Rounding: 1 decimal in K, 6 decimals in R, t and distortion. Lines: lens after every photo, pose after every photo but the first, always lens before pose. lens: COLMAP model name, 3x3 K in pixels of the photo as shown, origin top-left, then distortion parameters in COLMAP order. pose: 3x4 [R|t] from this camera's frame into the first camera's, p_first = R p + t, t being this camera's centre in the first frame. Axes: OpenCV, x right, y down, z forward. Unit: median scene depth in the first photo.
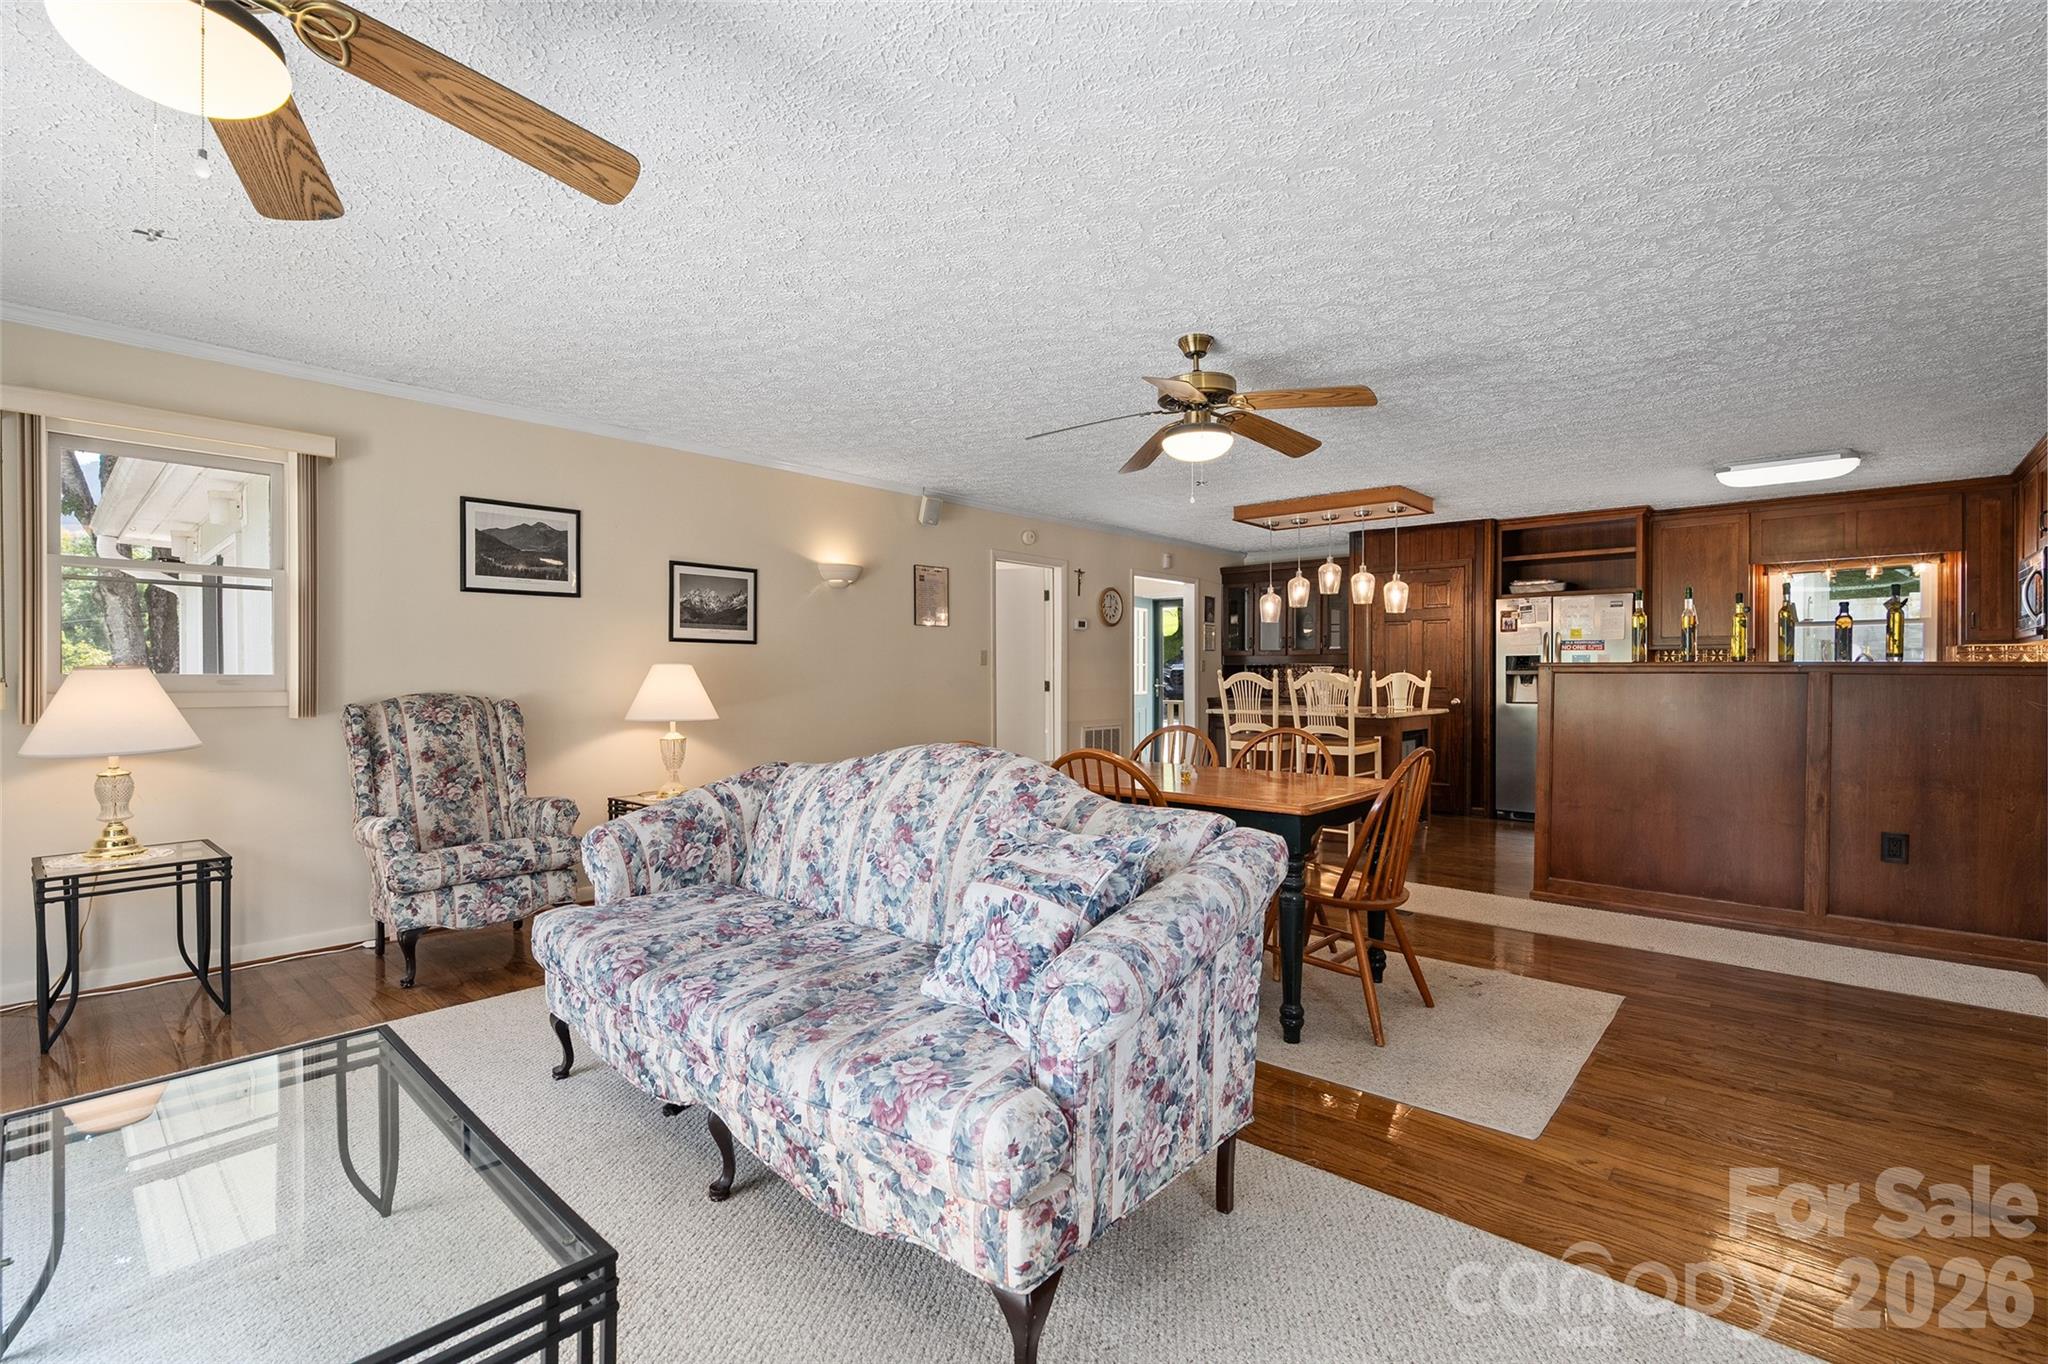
lens RADIAL K [[921.0, 0, 1021.5], [0, 921.0, 678.0], [0, 0, 1]] dist [-0.011914, 0.004094]
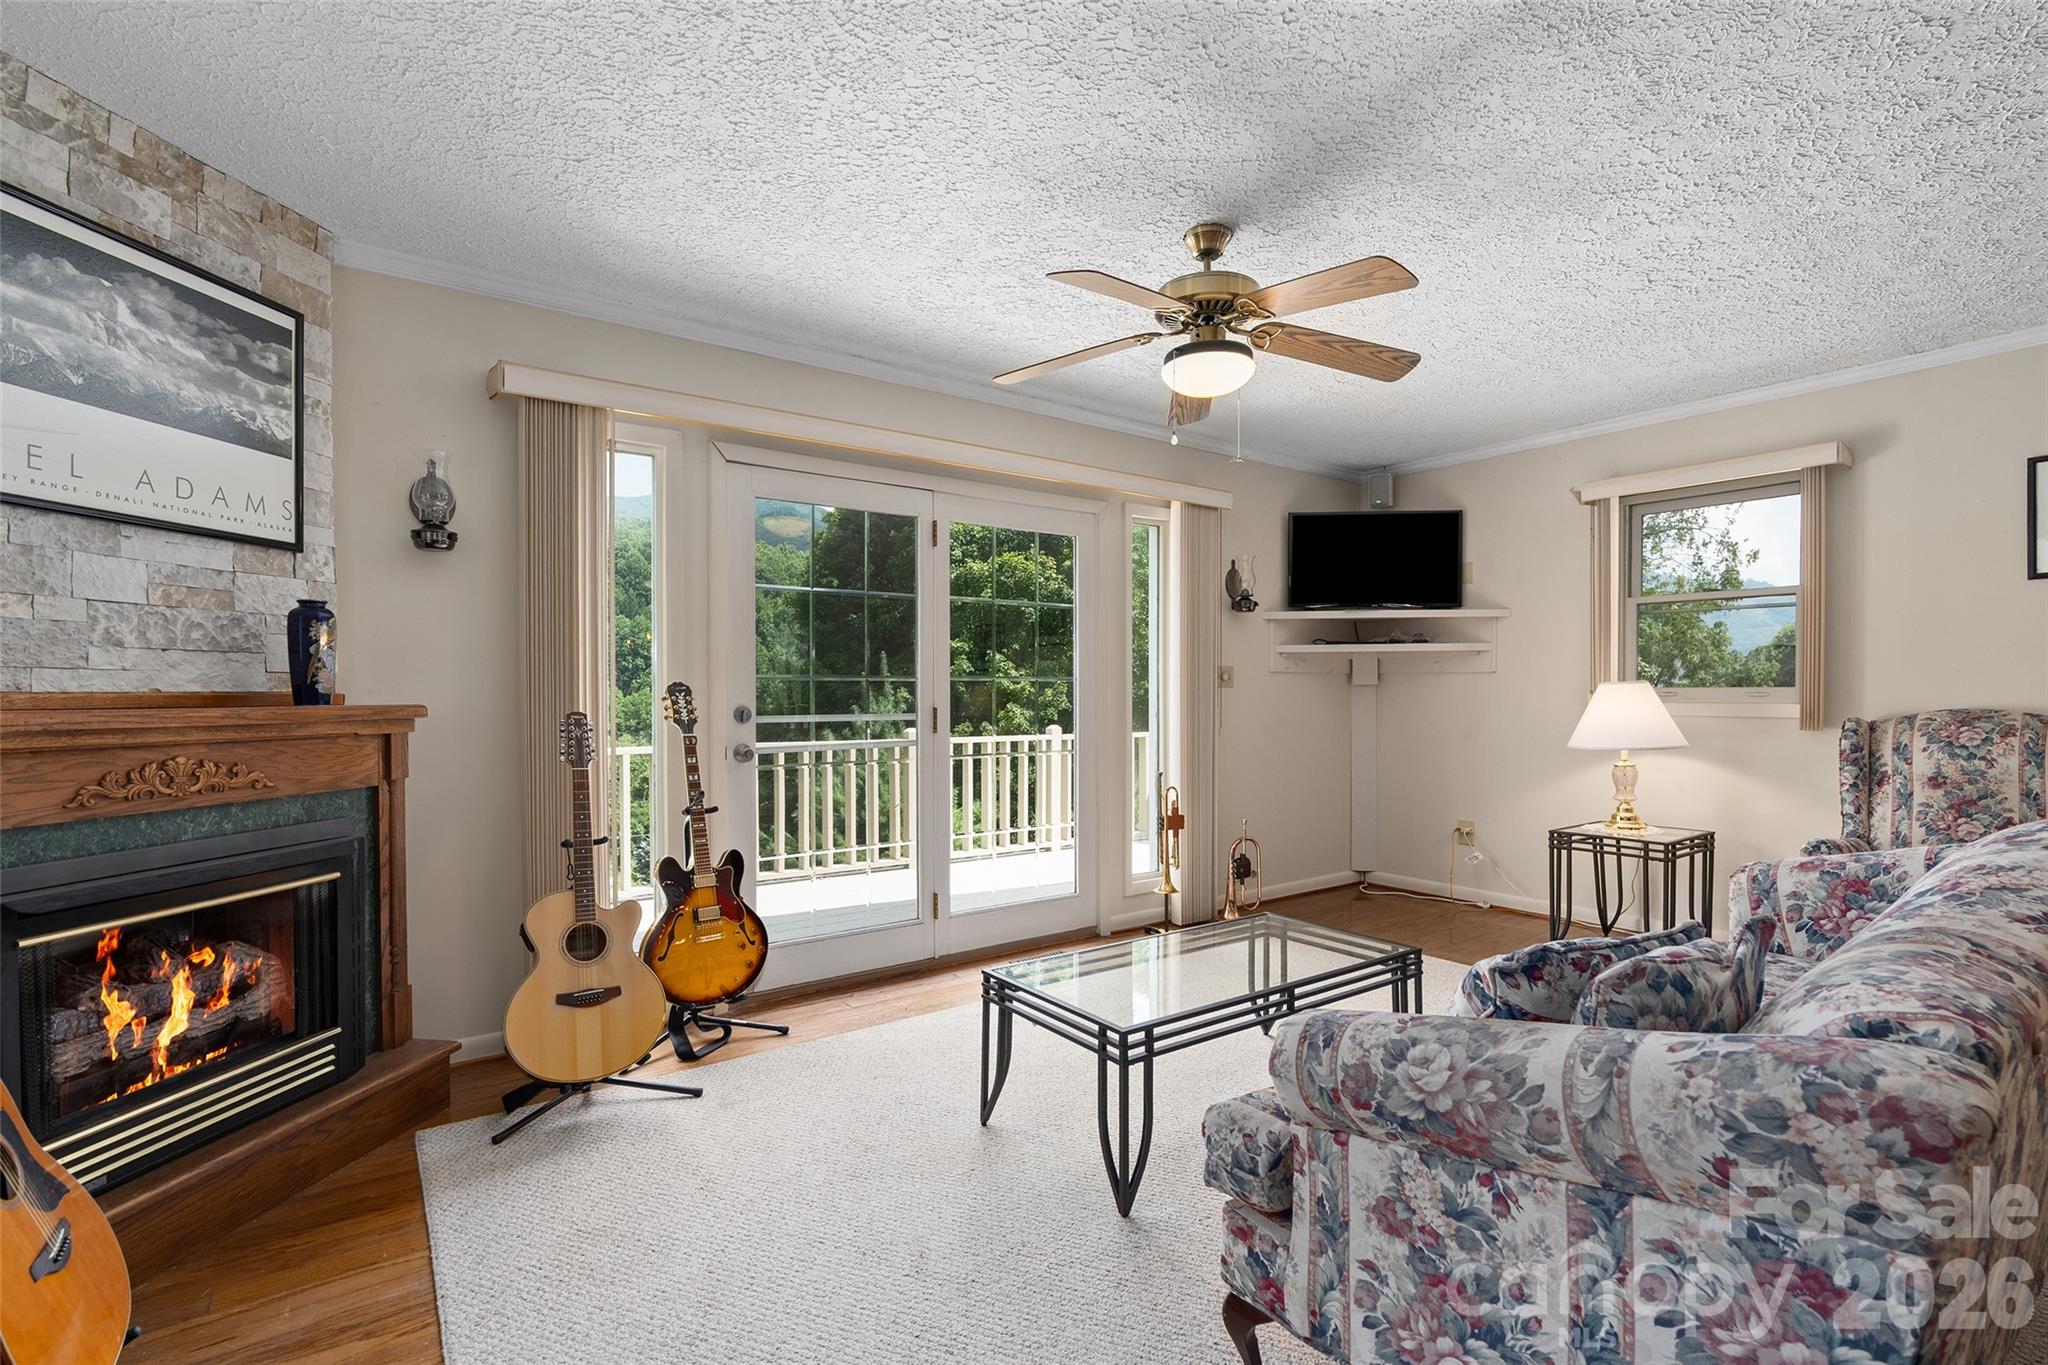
lens RADIAL K [[921.0, 0, 1005.2], [0, 921.0, 699.8], [0, 0, 1]] dist [-0.011914, 0.004094]
pose [[-0.219827, 0.011732, -0.975468, 0.376911], [0.000324, 0.999929, 0.011953, -0.001875], [0.975539, 0.002312, -0.219815, 0.348343]]
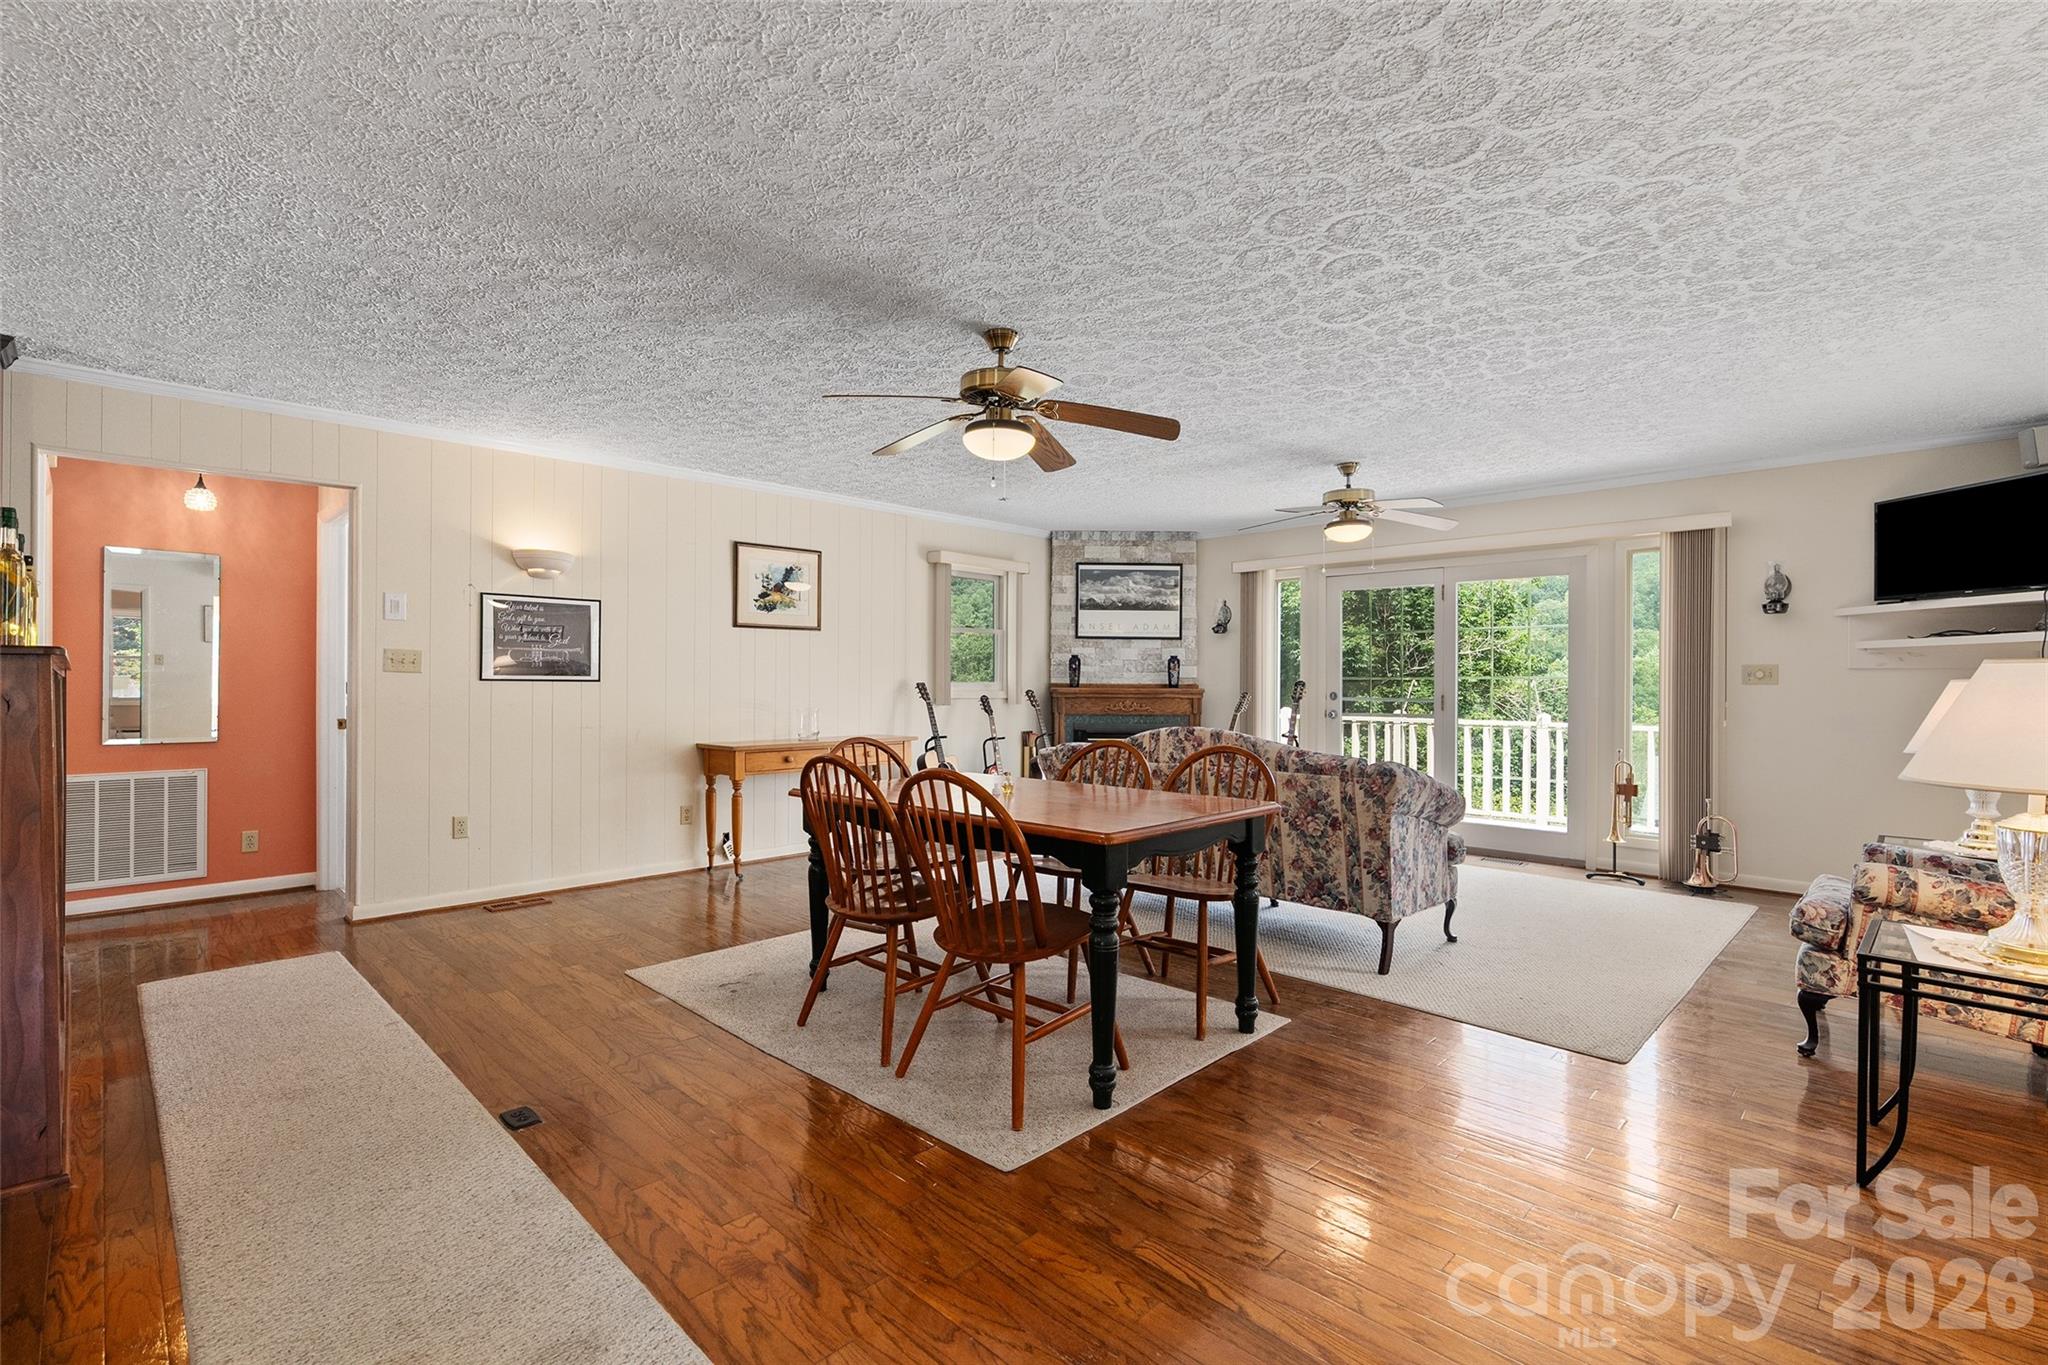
lens RADIAL K [[921.0, 0, 1014.7], [0, 921.0, 679.5], [0, 0, 1]] dist [-0.011914, 0.004094]
pose [[-0.998519, -0.003866, 0.054276, 0.115722], [-0.004077, 0.999985, -0.003782, -0.000687], [-0.054260, -0.003997, -0.998519, 1.759621]]
